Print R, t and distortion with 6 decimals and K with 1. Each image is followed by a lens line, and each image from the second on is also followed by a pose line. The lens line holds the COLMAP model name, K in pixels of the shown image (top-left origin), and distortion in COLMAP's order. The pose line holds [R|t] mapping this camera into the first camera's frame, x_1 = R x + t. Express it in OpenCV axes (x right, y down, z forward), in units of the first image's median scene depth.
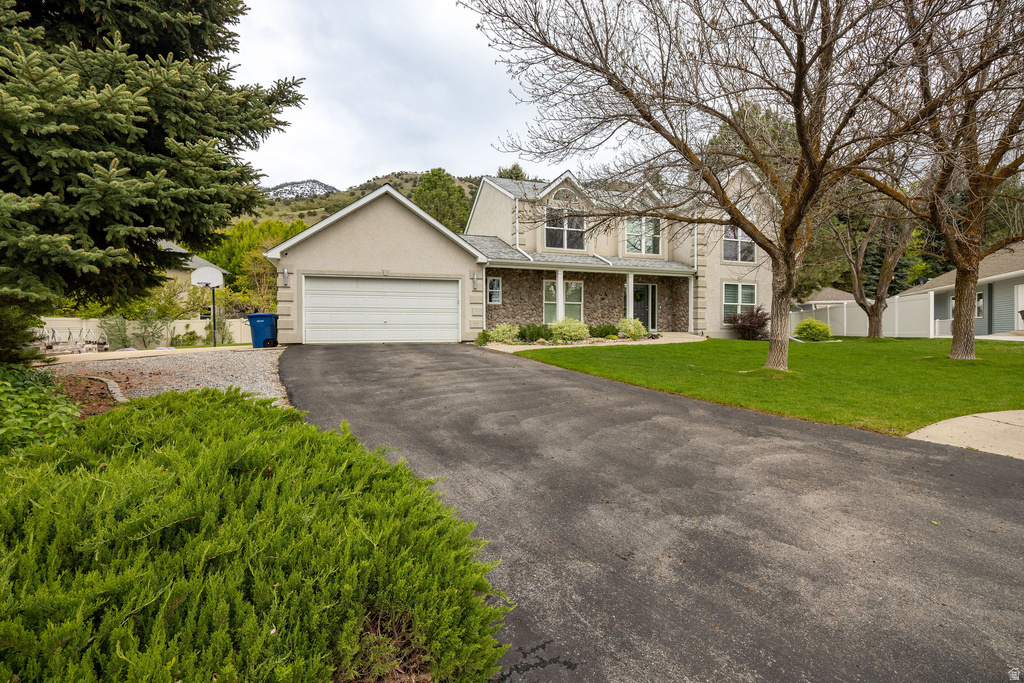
lens RADIAL K [[469.4, 0, 504.6], [0, 469.4, 338.9], [0, 0, 1]] dist [0.001221, -0.000233]
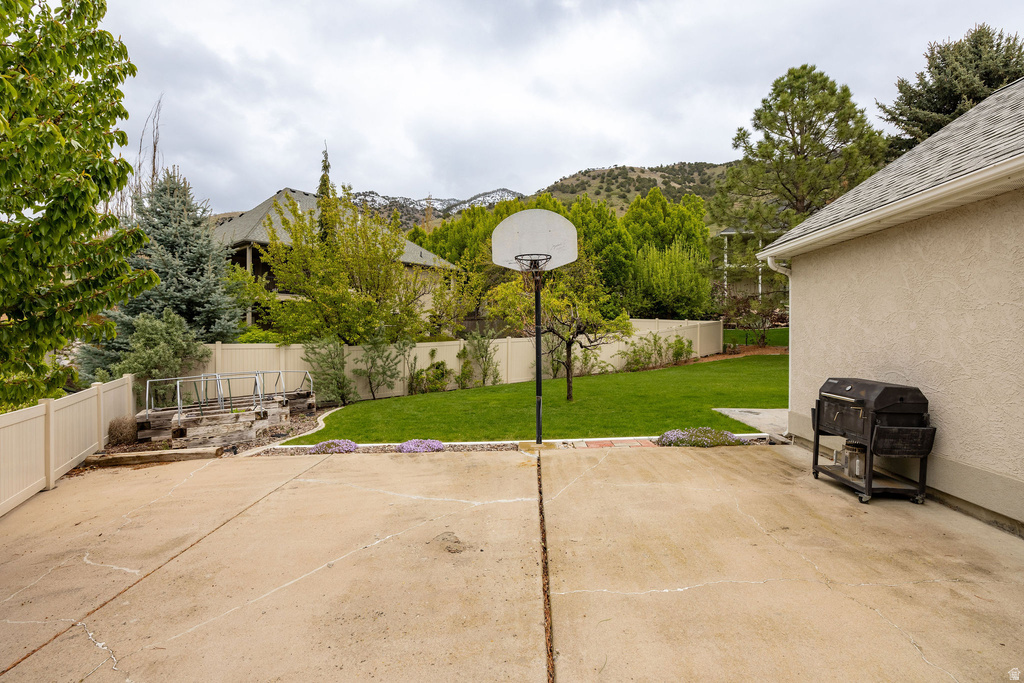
lens RADIAL K [[487.3, 0, 510.7], [0, 487.3, 339.8], [0, 0, 1]] dist [0.001461, 0.000174]
pose [[0.932410, 0.007351, -0.361328, -0.372070], [-0.008525, 0.999962, -0.001656, -0.043305], [0.361302, 0.004624, 0.932437, 0.479449]]
